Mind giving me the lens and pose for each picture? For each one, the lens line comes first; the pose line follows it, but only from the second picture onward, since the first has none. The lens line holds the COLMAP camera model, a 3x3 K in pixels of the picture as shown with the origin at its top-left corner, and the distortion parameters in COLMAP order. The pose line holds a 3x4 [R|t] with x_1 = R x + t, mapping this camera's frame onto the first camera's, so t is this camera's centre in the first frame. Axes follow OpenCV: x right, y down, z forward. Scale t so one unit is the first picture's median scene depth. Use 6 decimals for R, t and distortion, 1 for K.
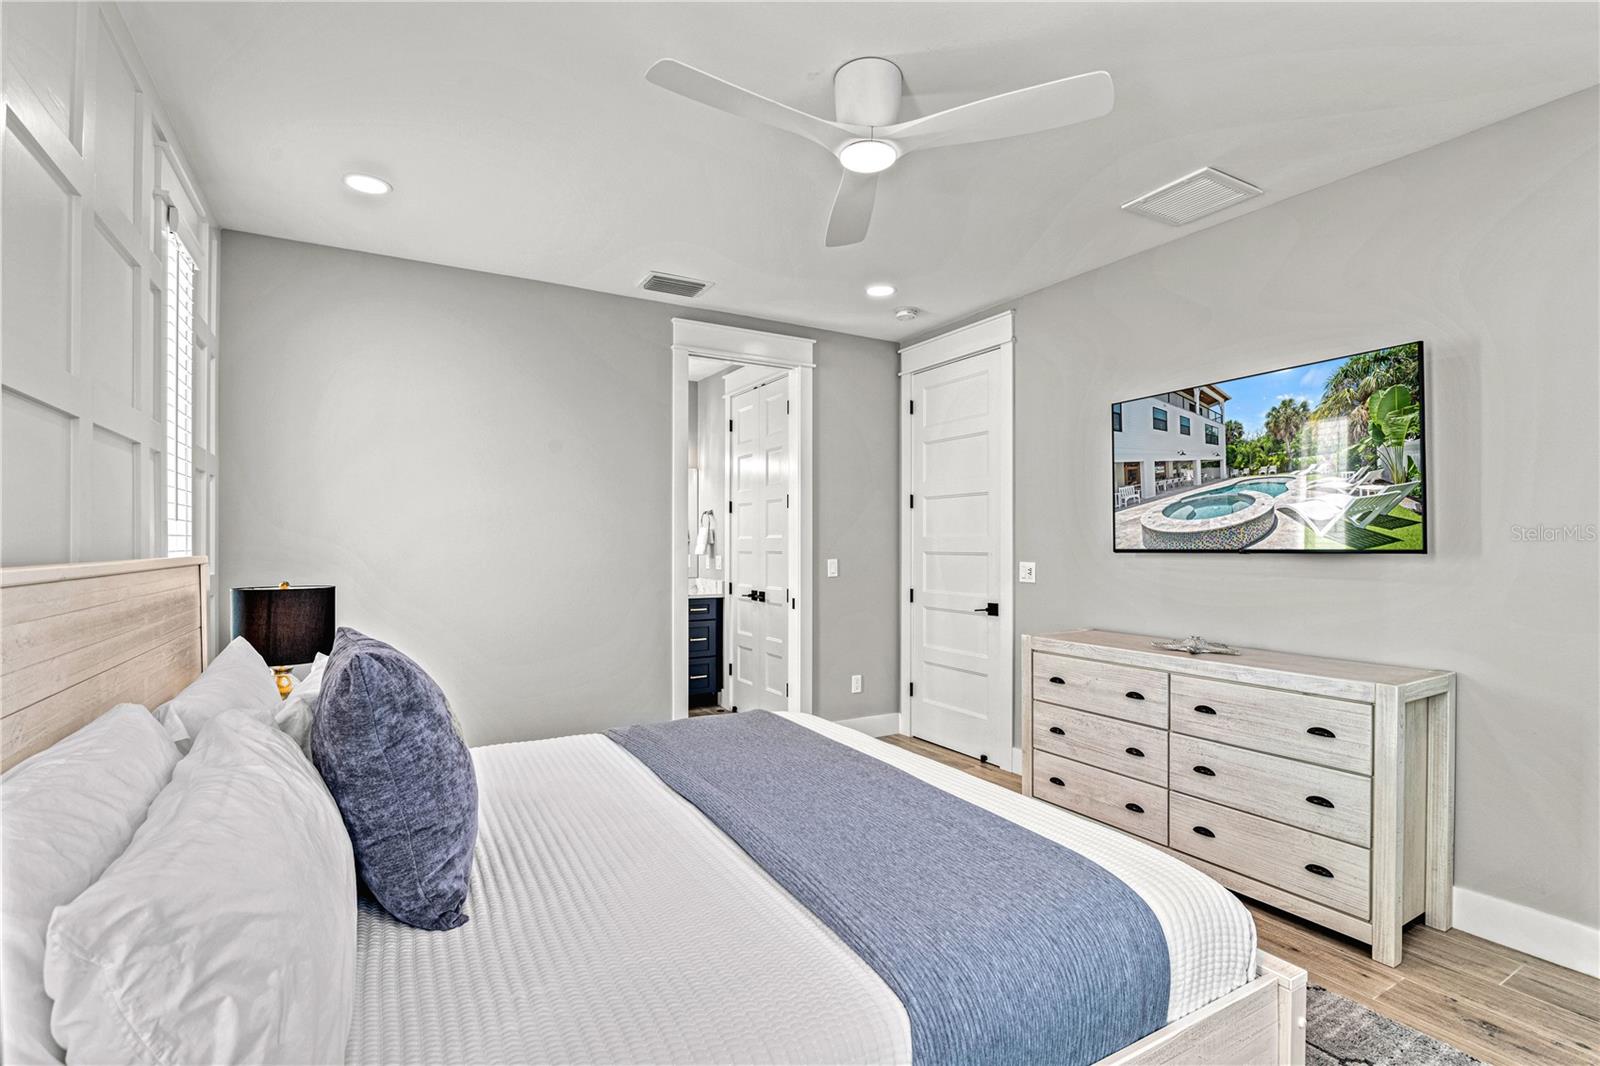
lens RADIAL K [[739.5, 0, 803.9], [0, 739.5, 545.8], [0, 0, 1]] dist [-0.014538, 0.000336]
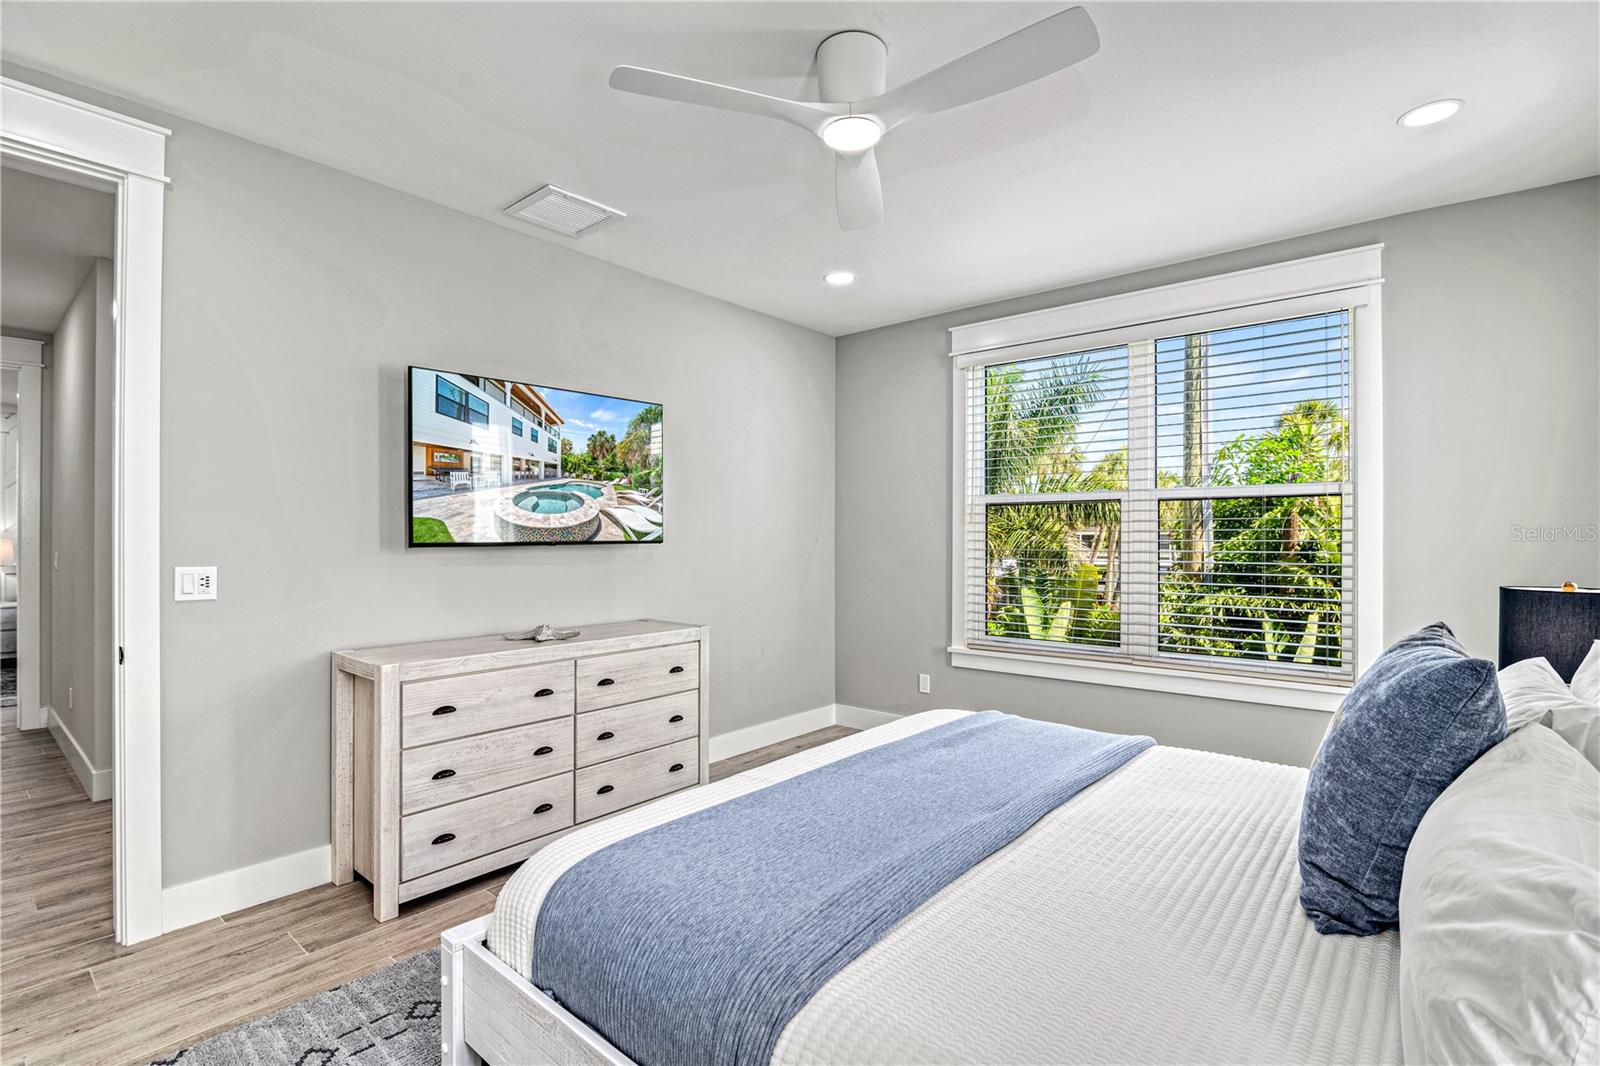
lens RADIAL K [[743.4, 0, 787.8], [0, 743.4, 531.6], [0, 0, 1]] dist [0.003092, 0.000032]
pose [[-0.339945, 0.009259, 0.940400, -0.651314], [-0.002914, 0.999936, -0.010899, -0.001166], [-0.940441, -0.006445, -0.339896, 1.136414]]
